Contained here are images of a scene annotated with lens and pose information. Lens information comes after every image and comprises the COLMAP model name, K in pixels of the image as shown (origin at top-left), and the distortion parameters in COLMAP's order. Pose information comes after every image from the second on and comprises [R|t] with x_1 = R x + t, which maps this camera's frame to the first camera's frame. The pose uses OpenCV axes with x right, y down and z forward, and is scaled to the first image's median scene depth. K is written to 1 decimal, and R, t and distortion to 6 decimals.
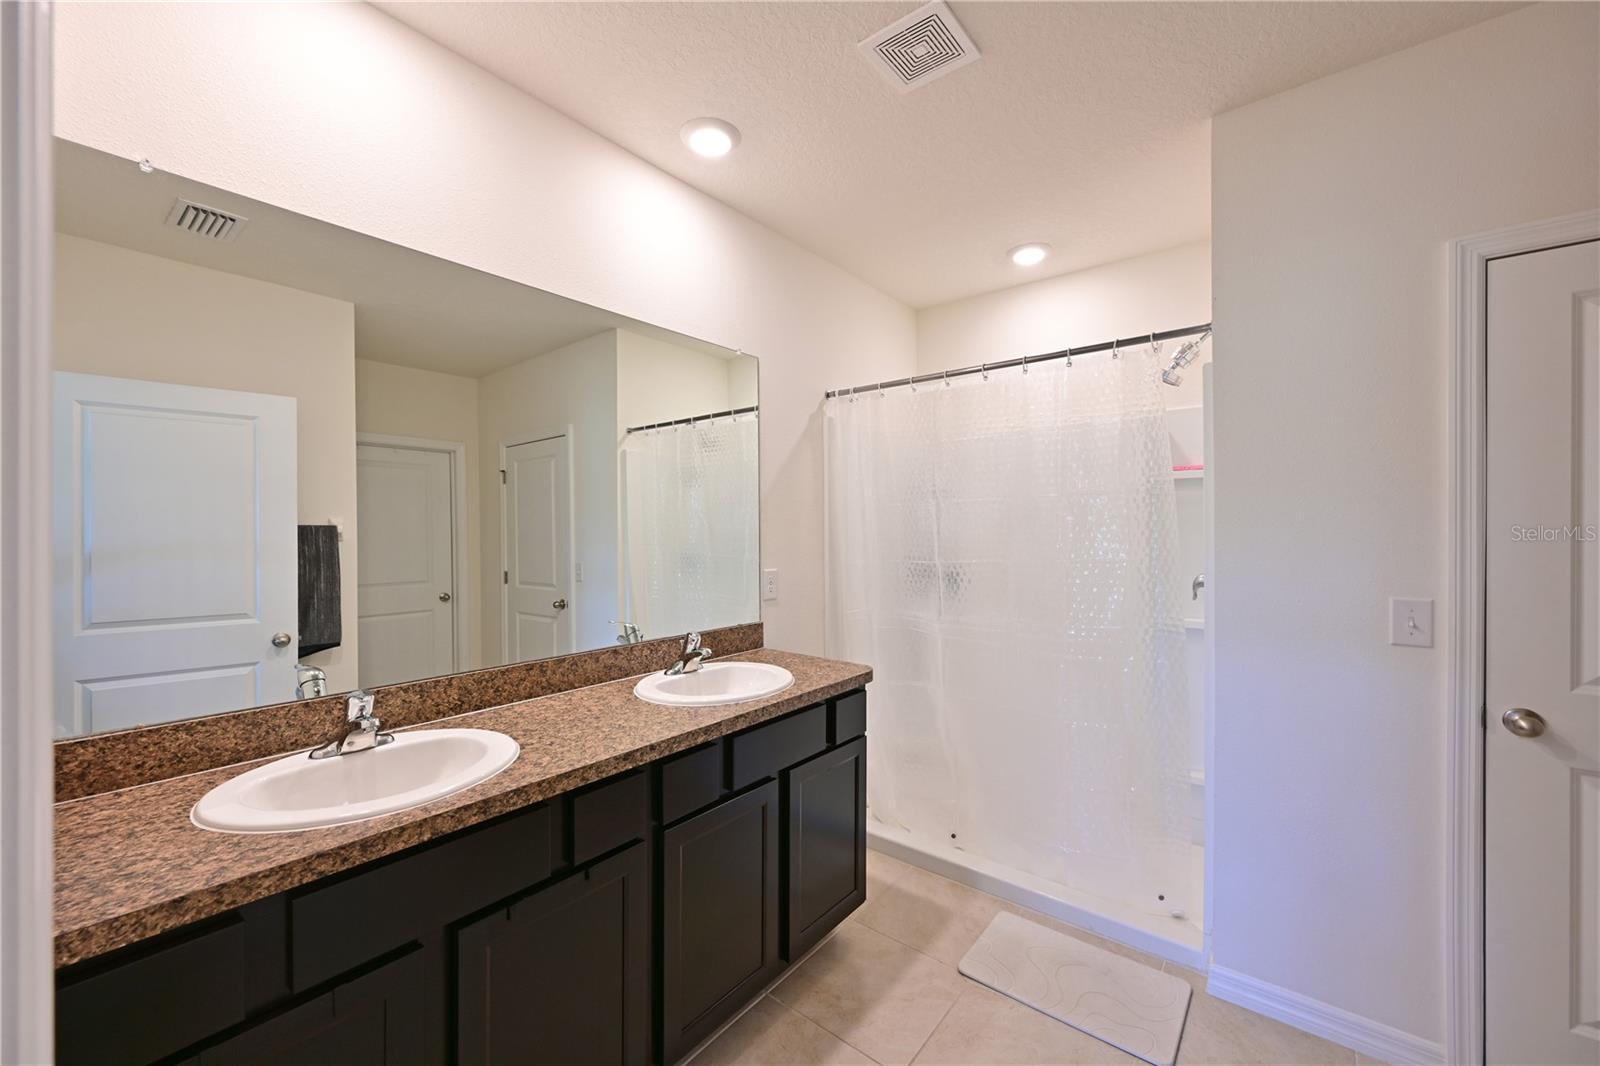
lens RADIAL K [[638.9, 0, 795.2], [0, 638.9, 534.9], [0, 0, 1]] dist [-0.000122, -0.000103]
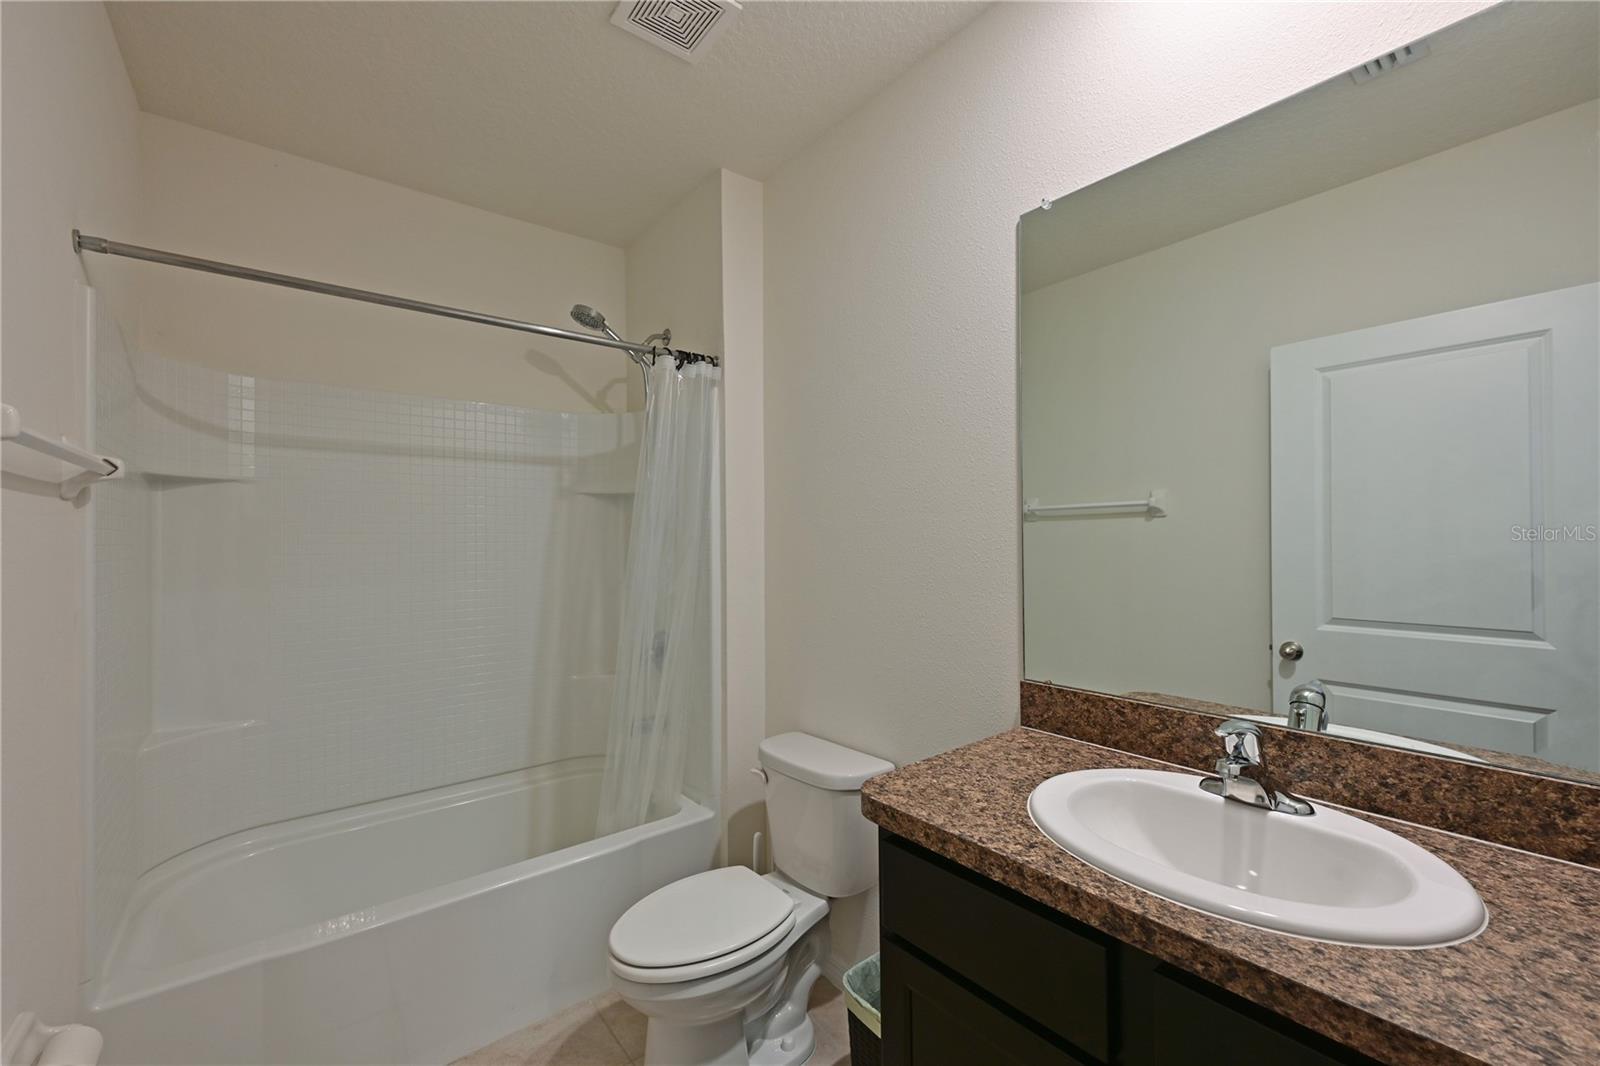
lens RADIAL K [[638.9, 0, 795.2], [0, 638.9, 534.9], [0, 0, 1]] dist [-0.000122, -0.000103]
pose [[-0.202372, -0.024330, -0.979007, 0.121790], [-0.002997, 0.999702, -0.024225, 0.061317], [0.979304, -0.001968, -0.202384, 0.661960]]
